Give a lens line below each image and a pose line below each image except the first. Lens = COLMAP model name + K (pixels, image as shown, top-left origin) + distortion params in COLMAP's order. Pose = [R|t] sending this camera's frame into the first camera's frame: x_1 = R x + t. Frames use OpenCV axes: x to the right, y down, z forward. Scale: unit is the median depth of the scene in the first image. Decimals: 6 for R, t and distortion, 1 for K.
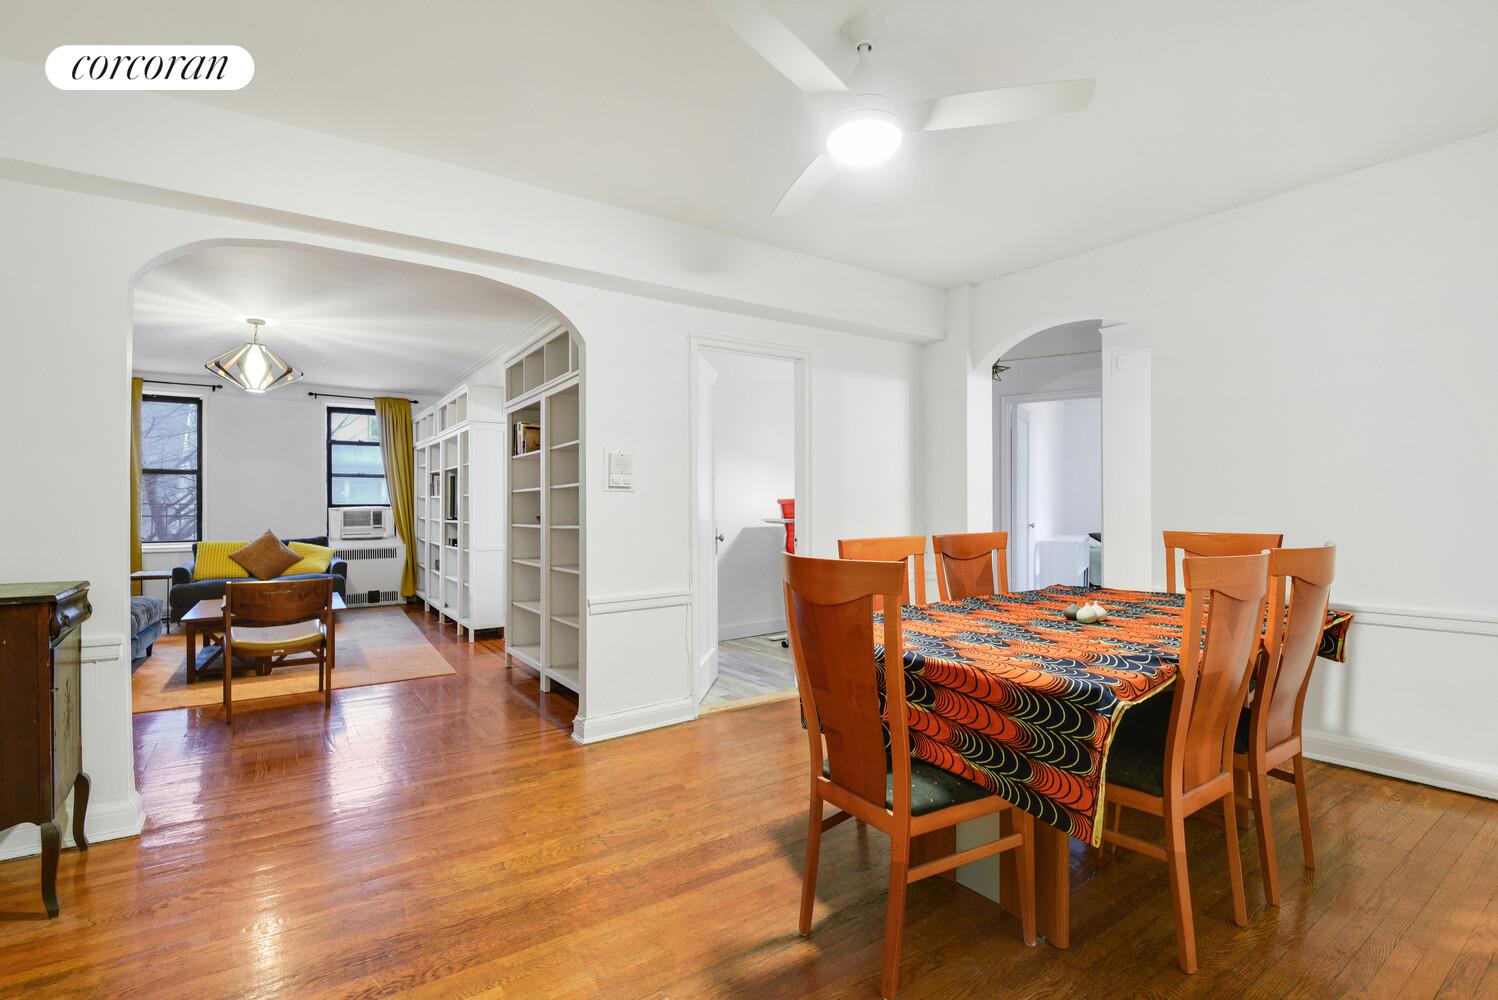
lens RADIAL K [[719.3, 0, 726.5], [0, 719.3, 501.4], [0, 0, 1]] dist [-0.000446, -0.037953]
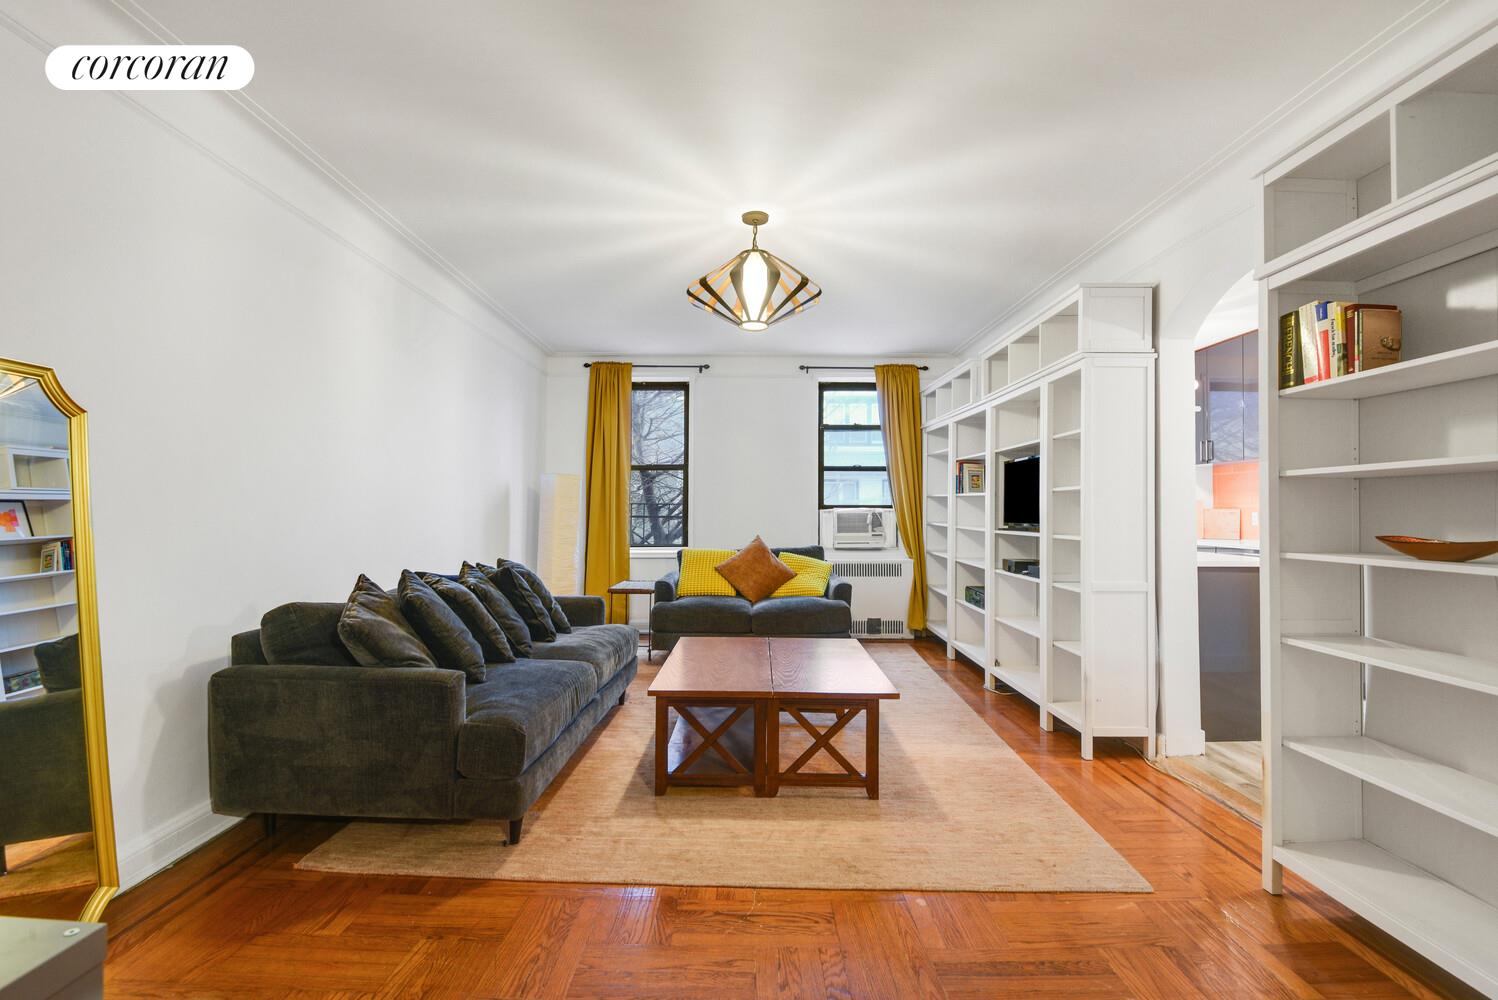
lens RADIAL K [[694.9, 0, 747.5], [0, 694.9, 492.5], [0, 0, 1]] dist [0.021417, -0.032262]
pose [[0.847143, -0.003583, -0.531353, -0.238392], [-0.006171, 0.999844, -0.016579, 0.004088], [0.531329, 0.017324, 0.846988, 0.337167]]
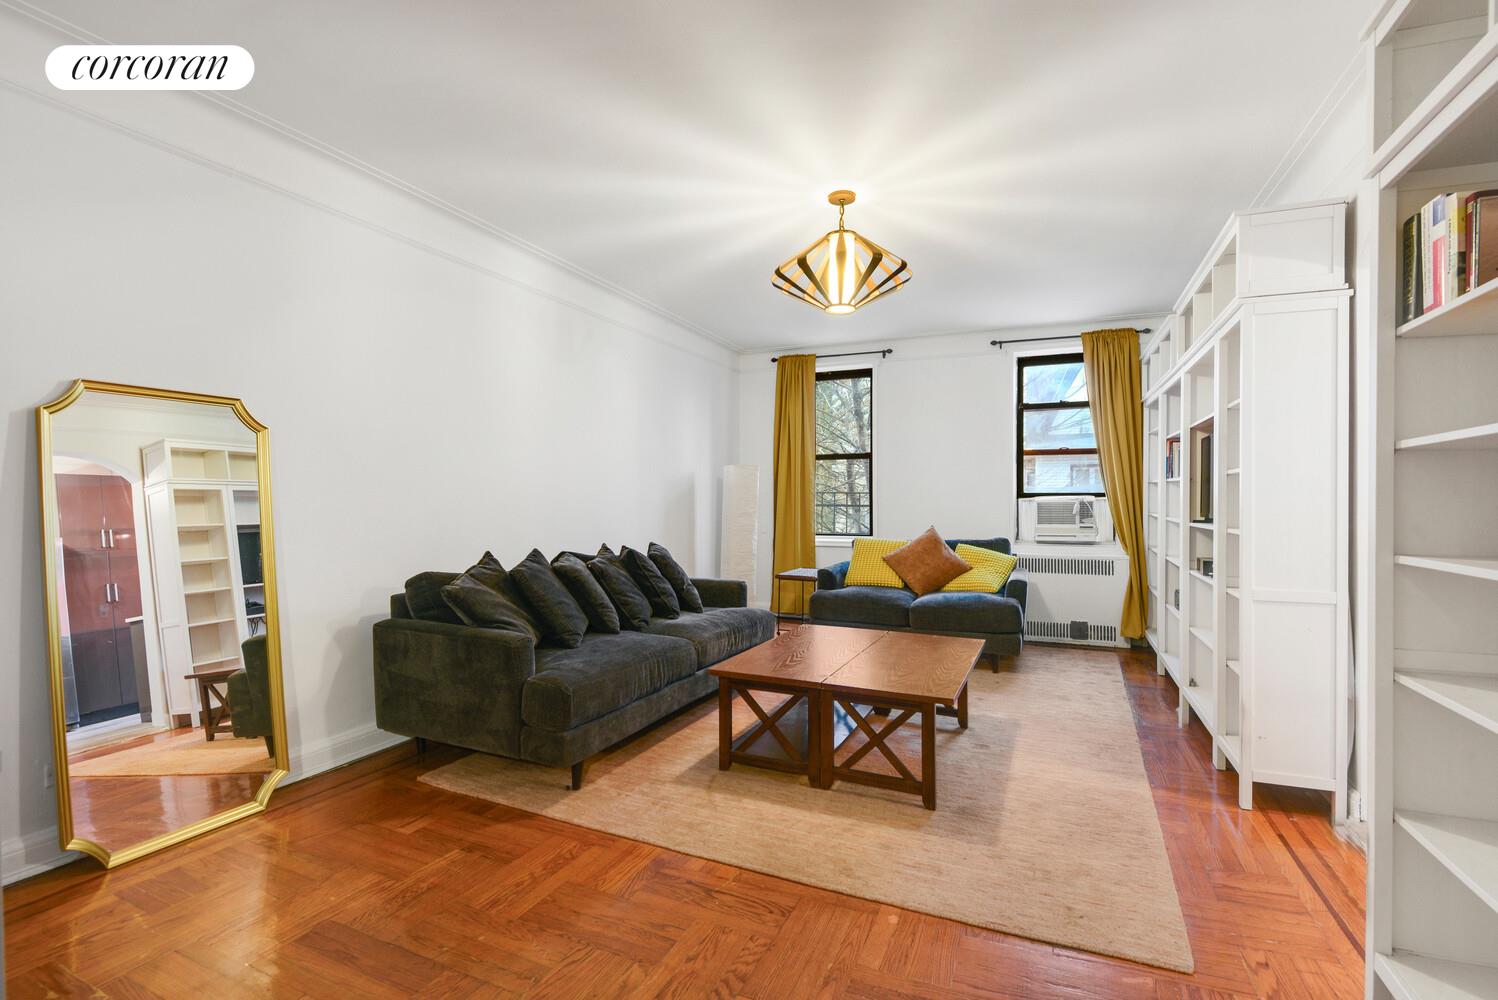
lens RADIAL K [[694.9, 0, 747.5], [0, 694.9, 492.5], [0, 0, 1]] dist [0.021417, -0.032262]
pose [[0.568251, 0.000577, -0.822855, -0.147271], [-0.001014, 0.999999, 0.000001, 0.004358], [0.822855, 0.000834, 0.568251, 0.420048]]
